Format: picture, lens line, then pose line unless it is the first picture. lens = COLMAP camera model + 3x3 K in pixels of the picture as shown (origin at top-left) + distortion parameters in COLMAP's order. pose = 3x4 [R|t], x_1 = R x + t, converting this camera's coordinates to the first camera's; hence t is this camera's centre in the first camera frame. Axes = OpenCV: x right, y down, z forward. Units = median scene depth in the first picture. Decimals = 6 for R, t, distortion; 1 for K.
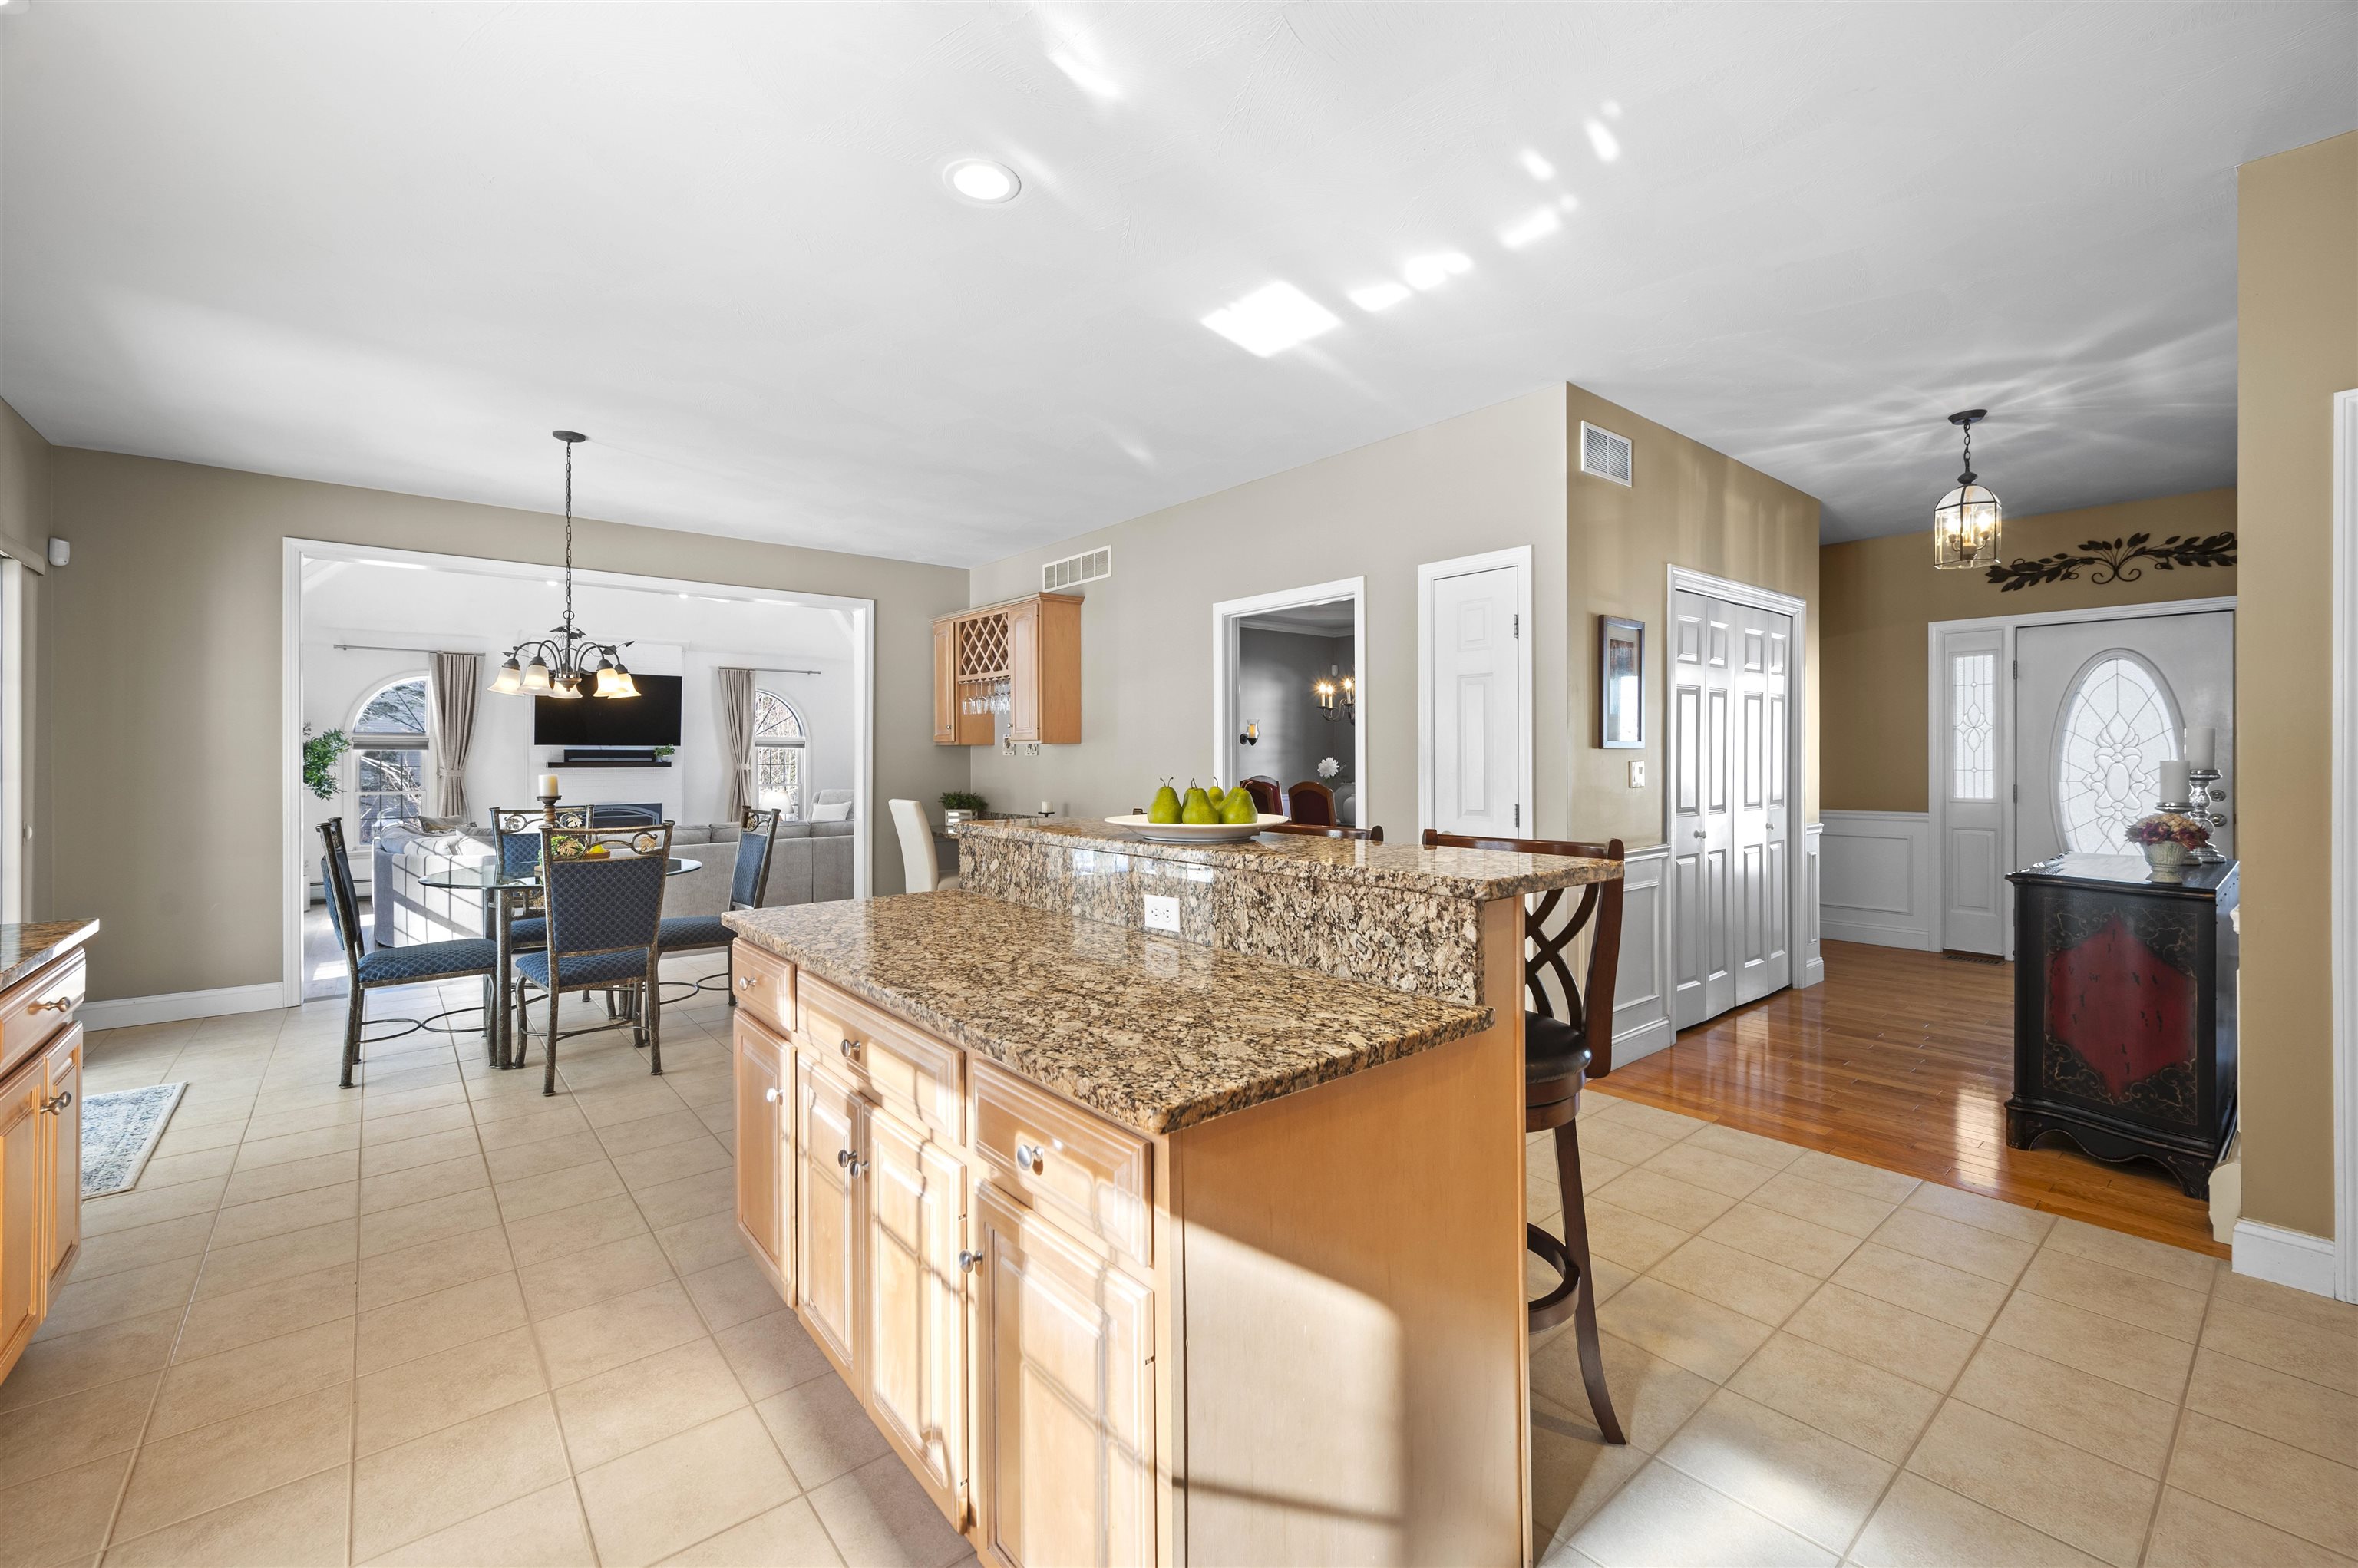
lens RADIAL K [[985.8, 0, 1194.2], [0, 985.8, 748.4], [0, 0, 1]] dist [-0.002478, -0.000887]
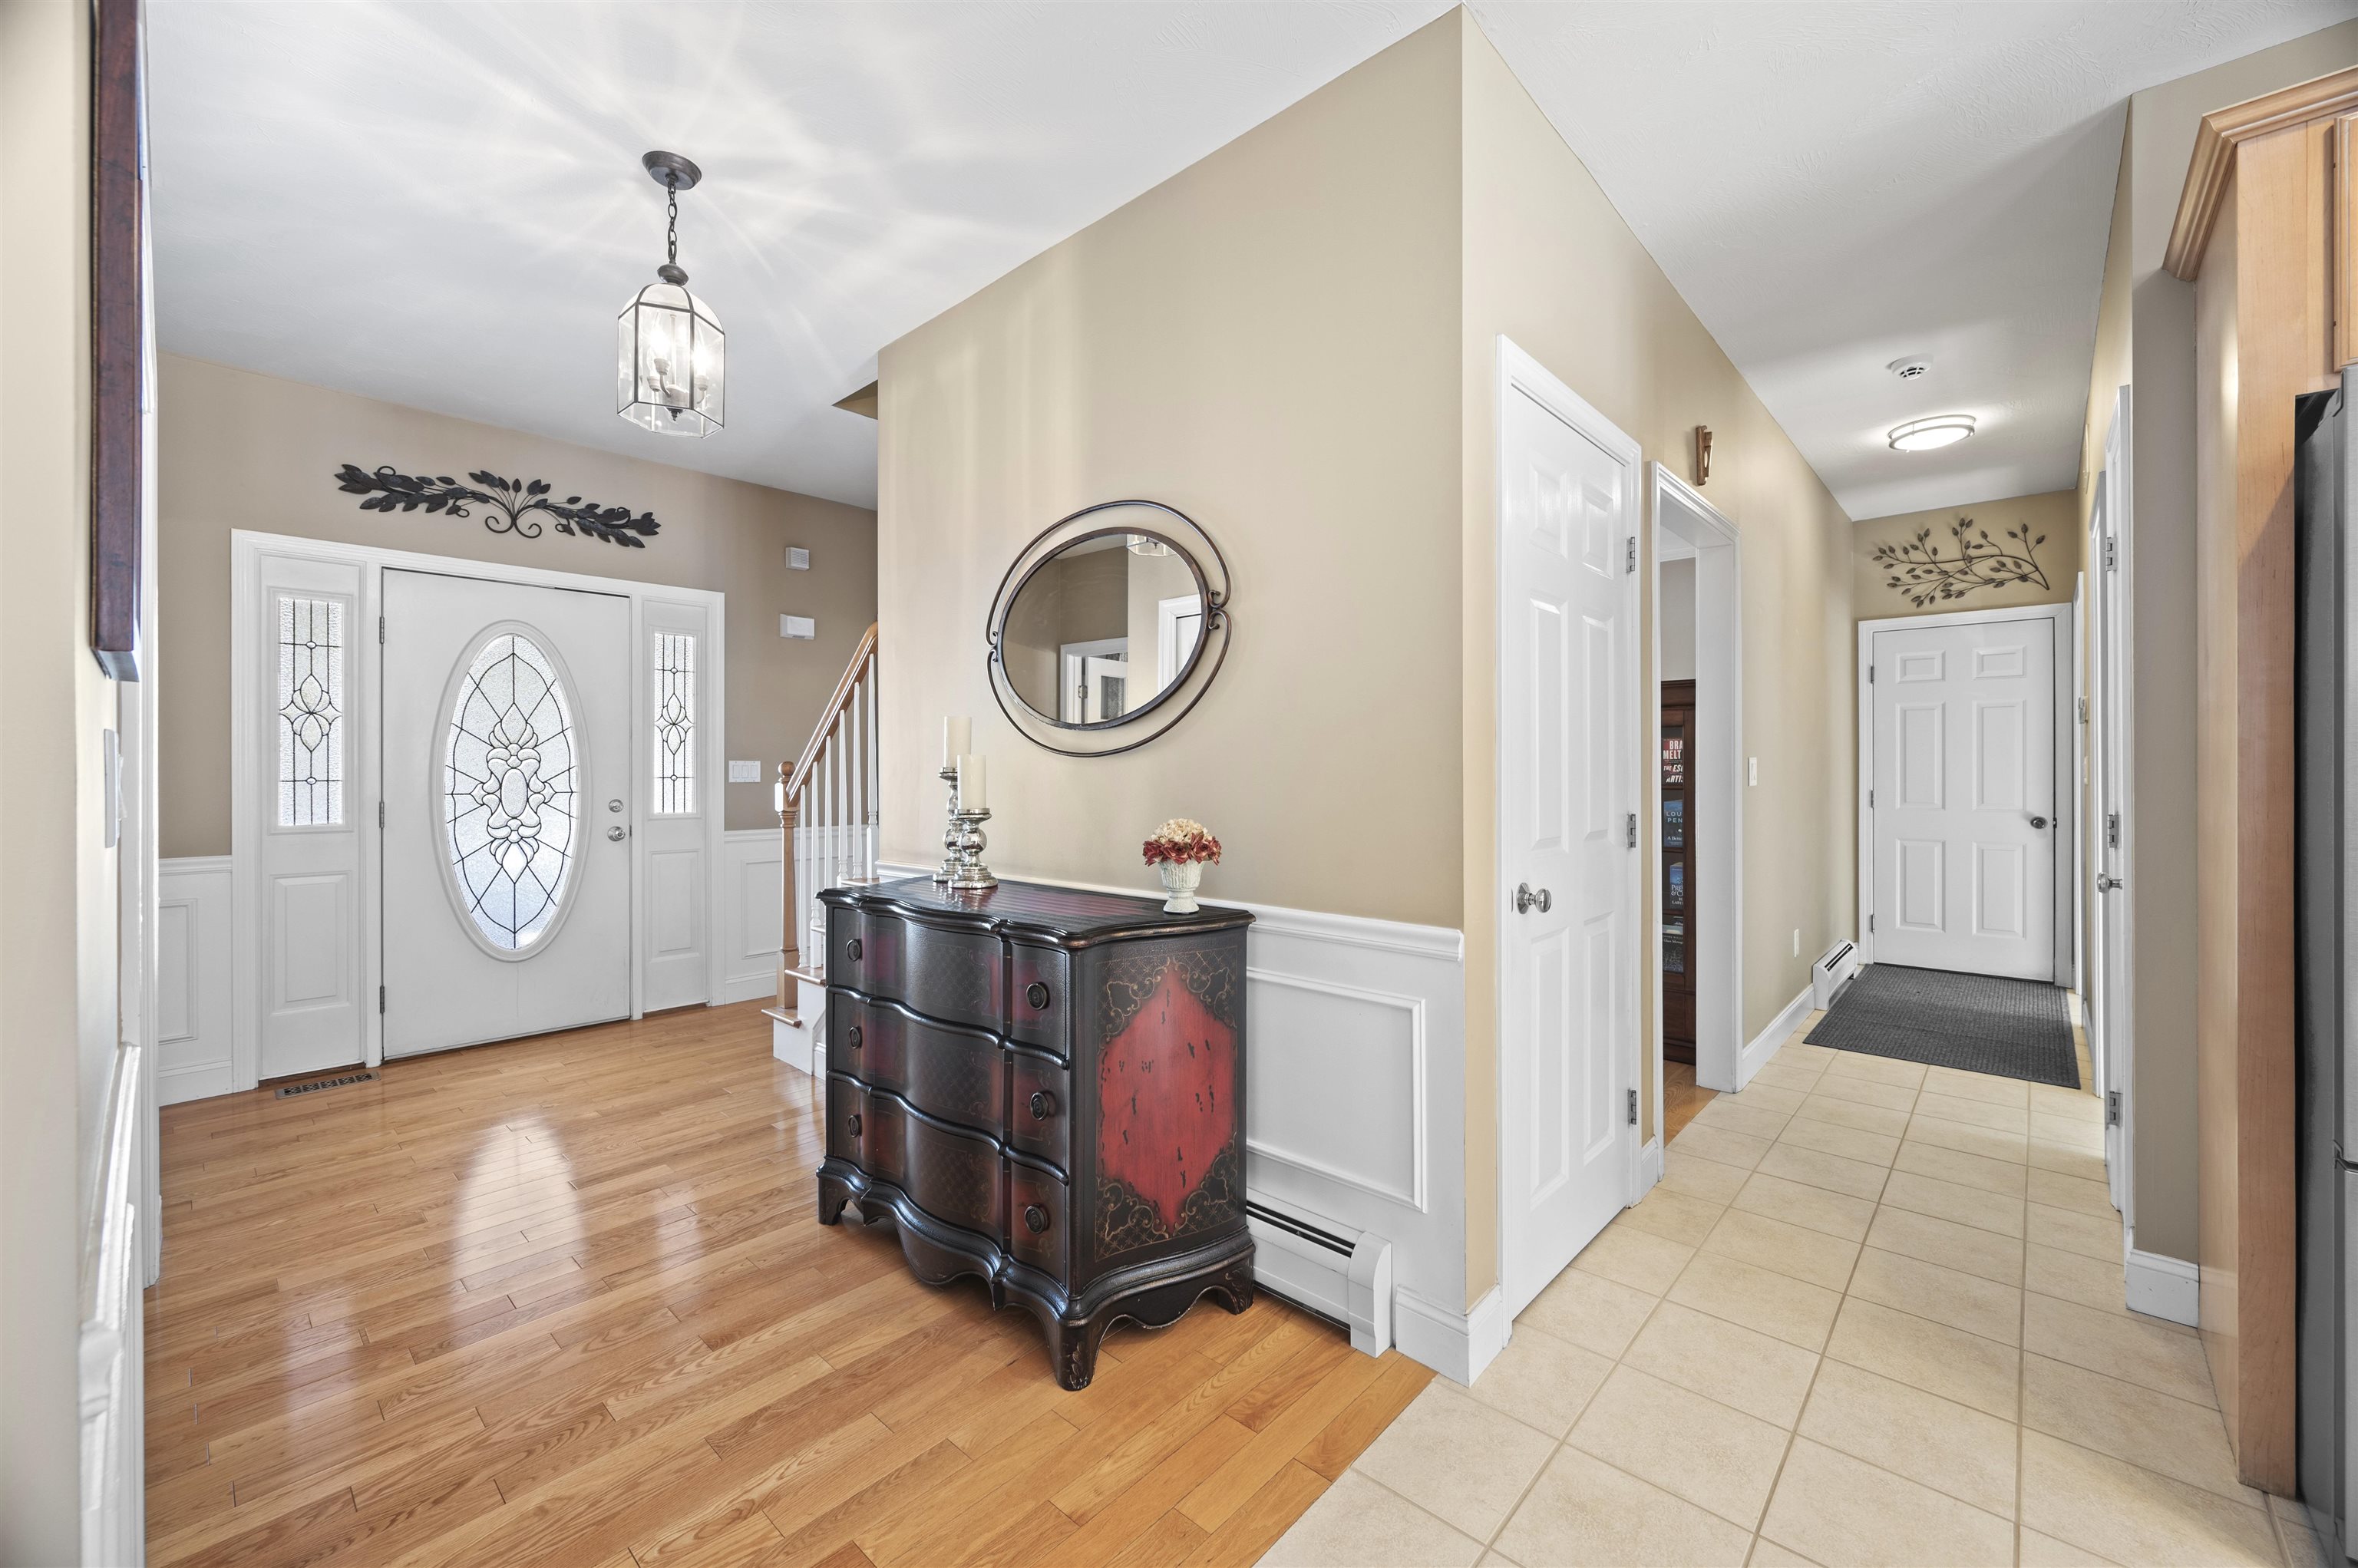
lens RADIAL K [[933.8, 0, 1187.4], [0, 933.8, 772.2], [0, 0, 1]] dist [-0.002700, 0.000118]
pose [[-0.125735, 0.001057, 0.992063, 0.125000], [-0.004777, 0.999987, -0.001671, 0.014065], [-0.992052, -0.004950, -0.125729, 0.489634]]
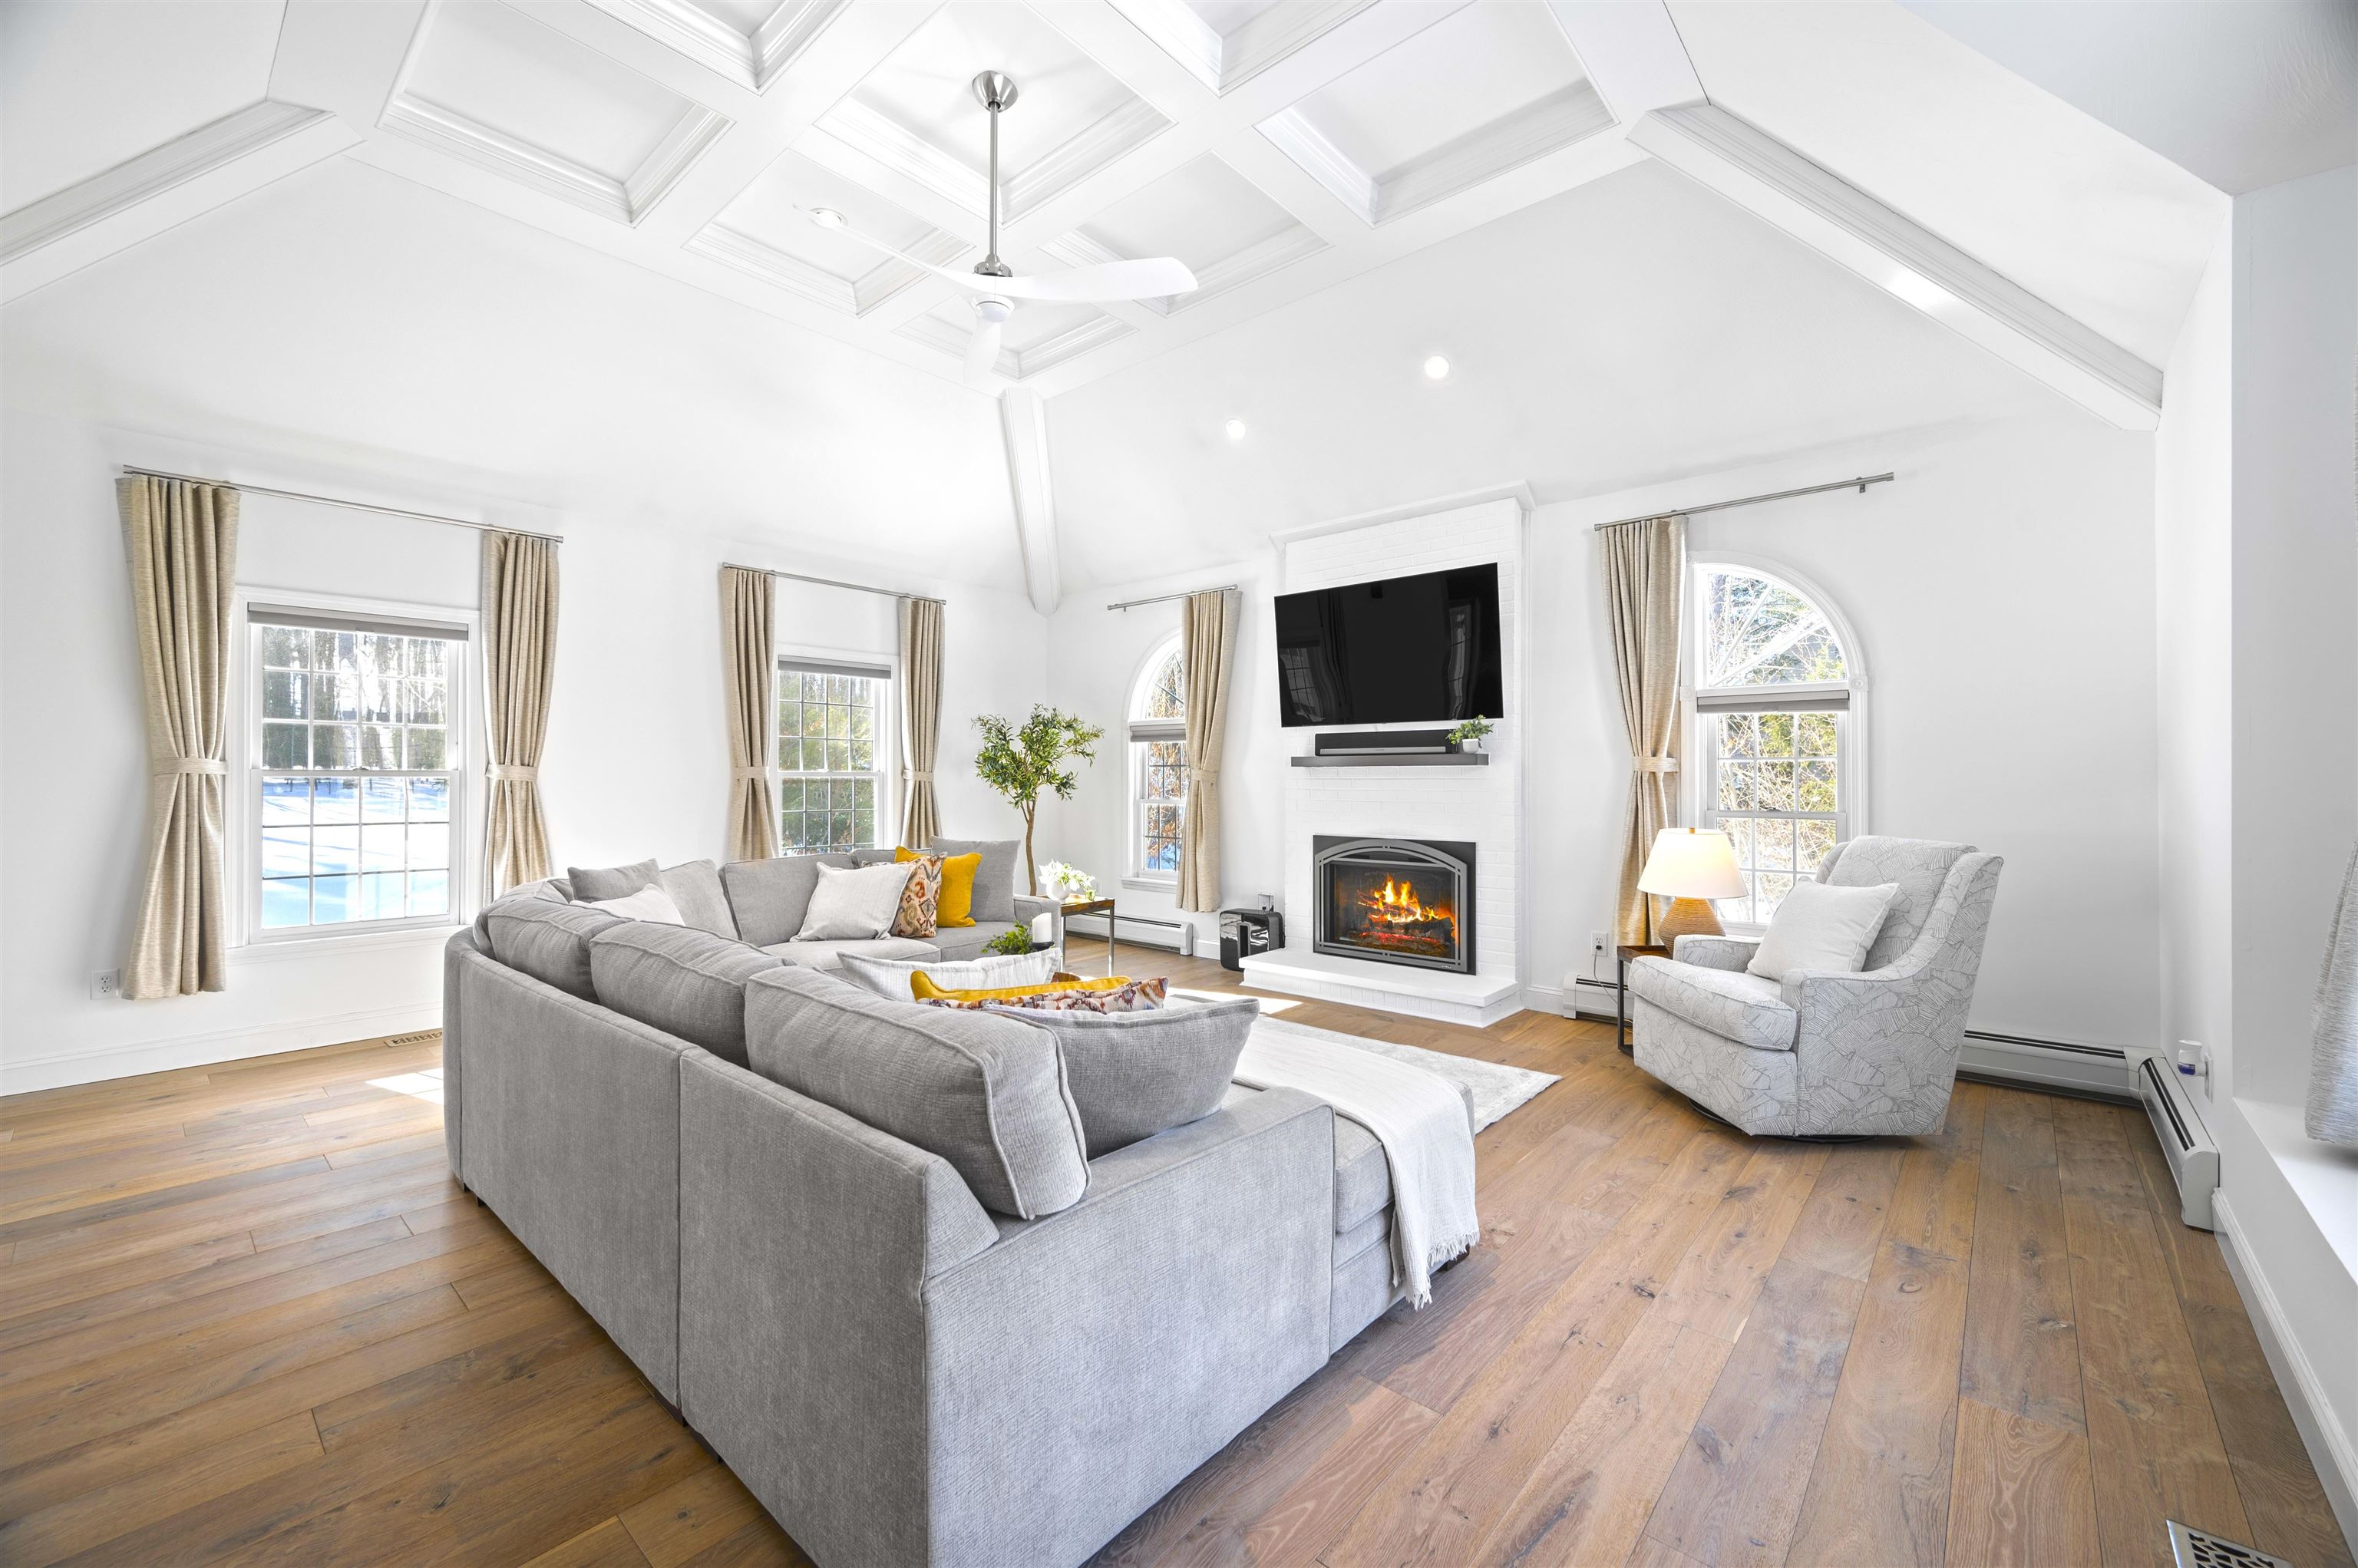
lens RADIAL K [[933.8, 0, 1184.0], [0, 933.8, 780.4], [0, 0, 1]] dist [-0.002700, 0.000118]
pose [[0.142416, 0.012348, -0.989730, -0.203386], [0.013245, 0.999809, 0.014380, 0.030717], [0.989718, -0.015157, 0.142226, 1.360562]]
